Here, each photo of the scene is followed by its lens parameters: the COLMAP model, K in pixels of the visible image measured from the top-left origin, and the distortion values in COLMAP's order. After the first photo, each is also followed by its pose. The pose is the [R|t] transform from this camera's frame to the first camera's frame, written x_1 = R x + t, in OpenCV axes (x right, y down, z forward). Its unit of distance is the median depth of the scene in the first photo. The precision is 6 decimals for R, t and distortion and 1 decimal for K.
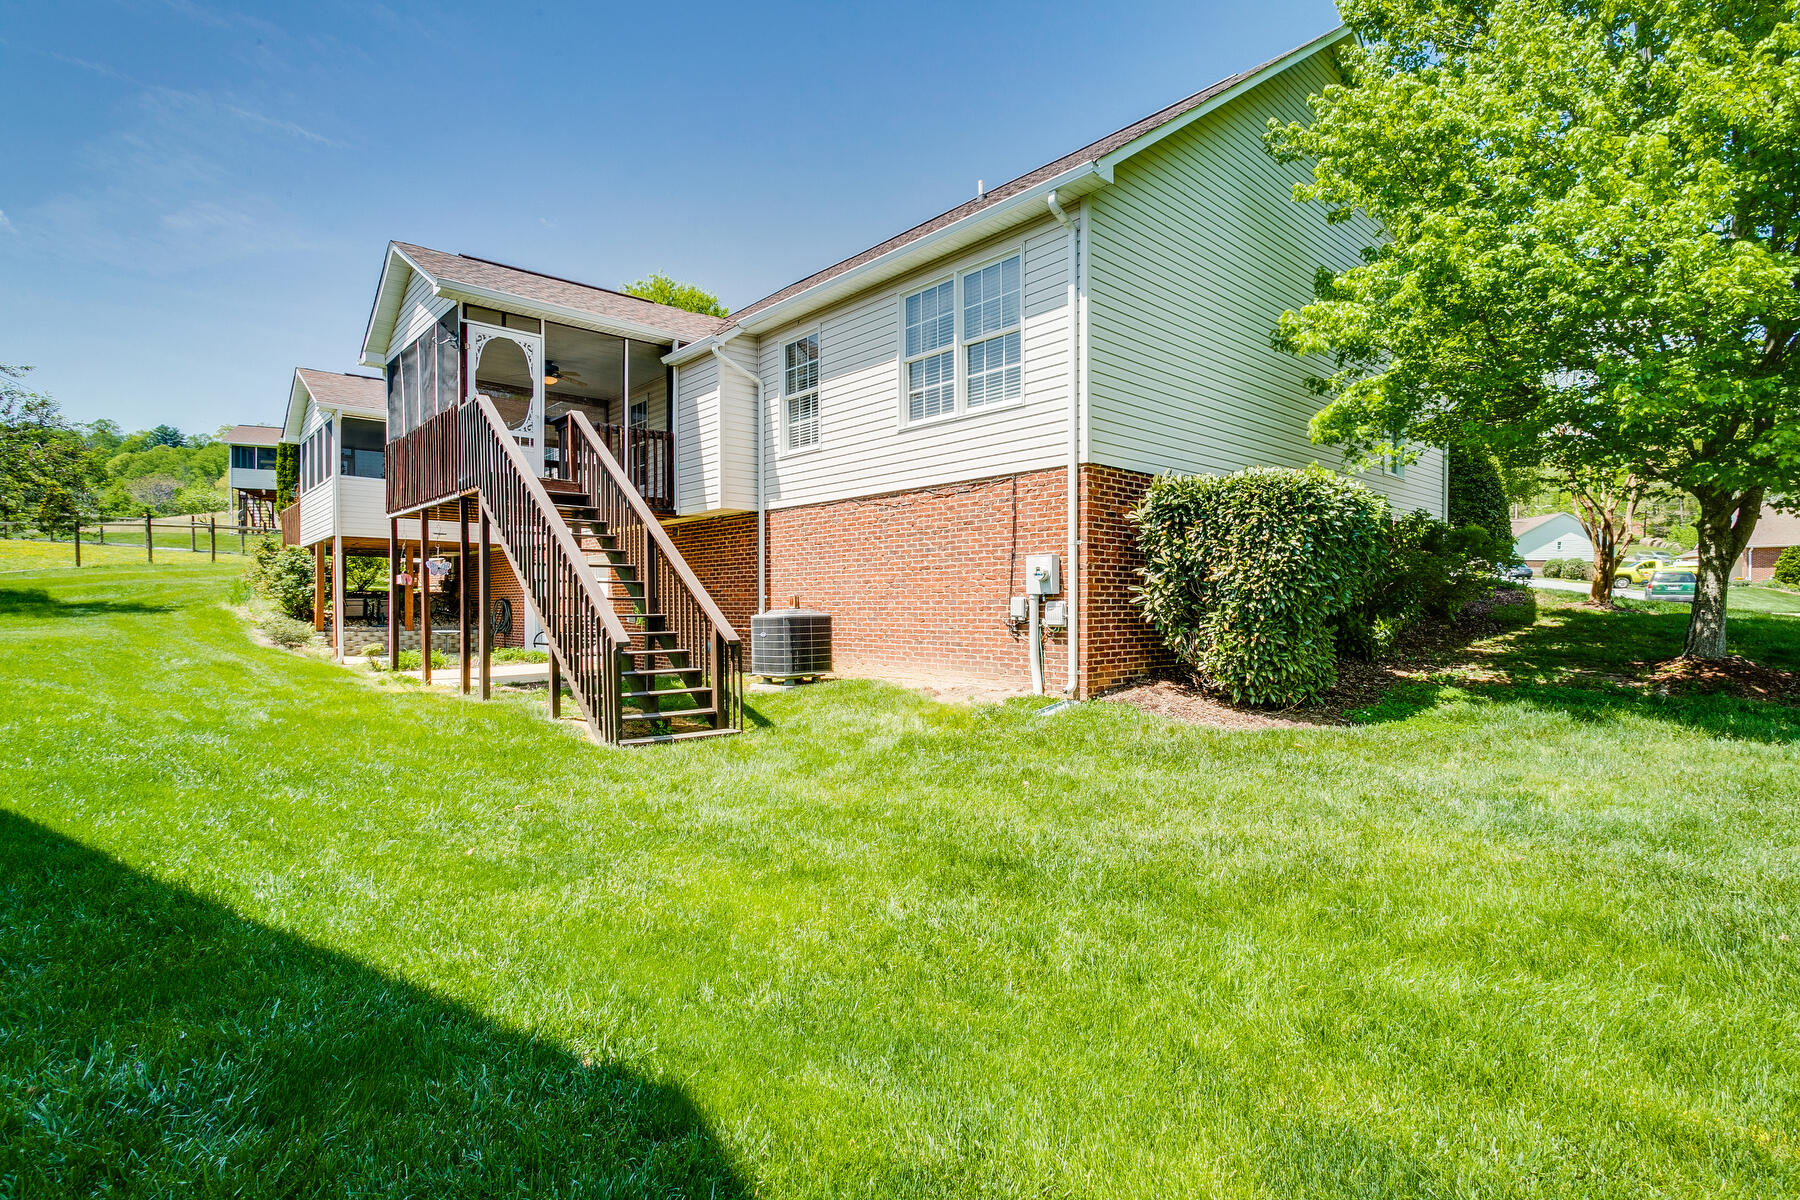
lens RADIAL K [[859.7, 0, 899.5], [0, 859.7, 603.3], [0, 0, 1]] dist [-0.001013, 0.002064]
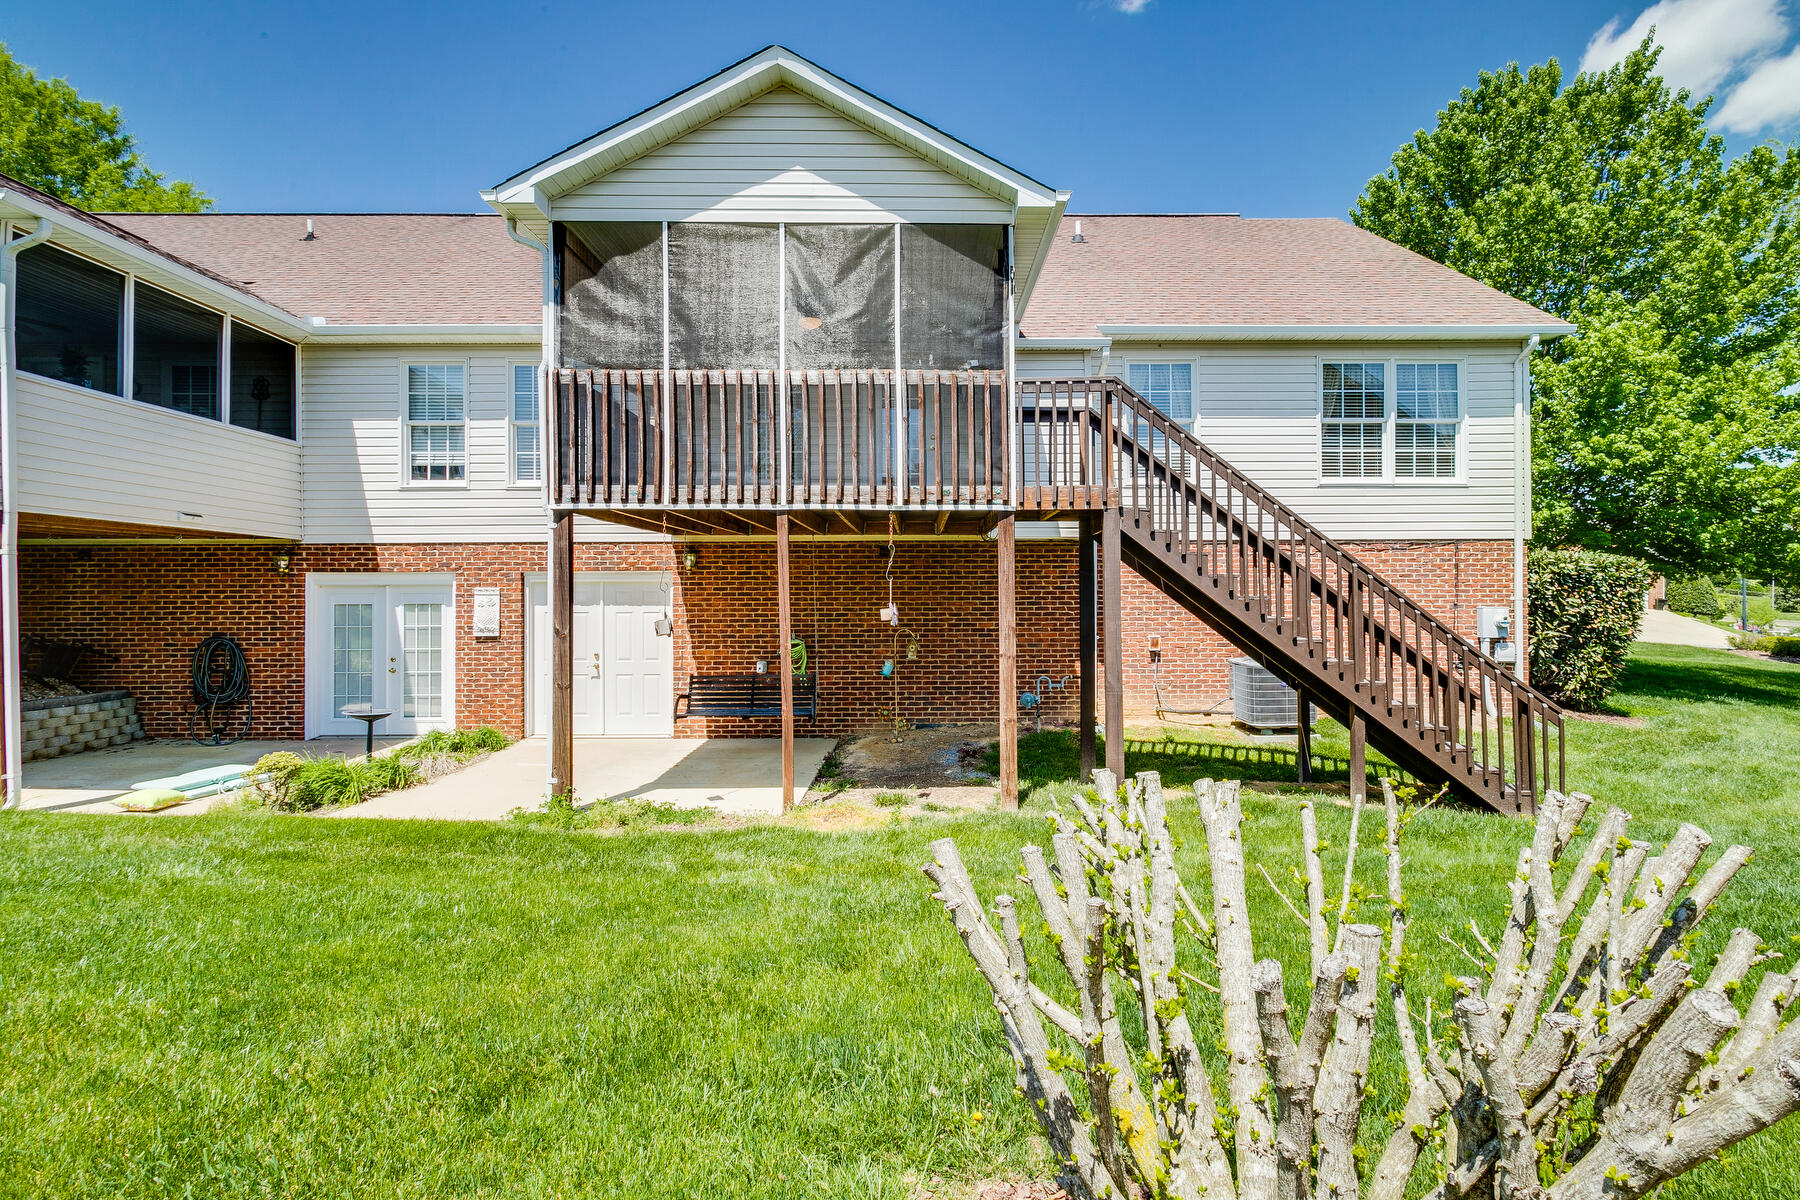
lens RADIAL K [[859.7, 0, 901.0], [0, 859.7, 600.1], [0, 0, 1]] dist [-0.001013, 0.002064]
pose [[0.684637, 0.003828, 0.728874, -1.274833], [0.000459, 0.999984, -0.005684, -0.055371], [-0.728884, 0.004226, 0.684625, 0.712940]]
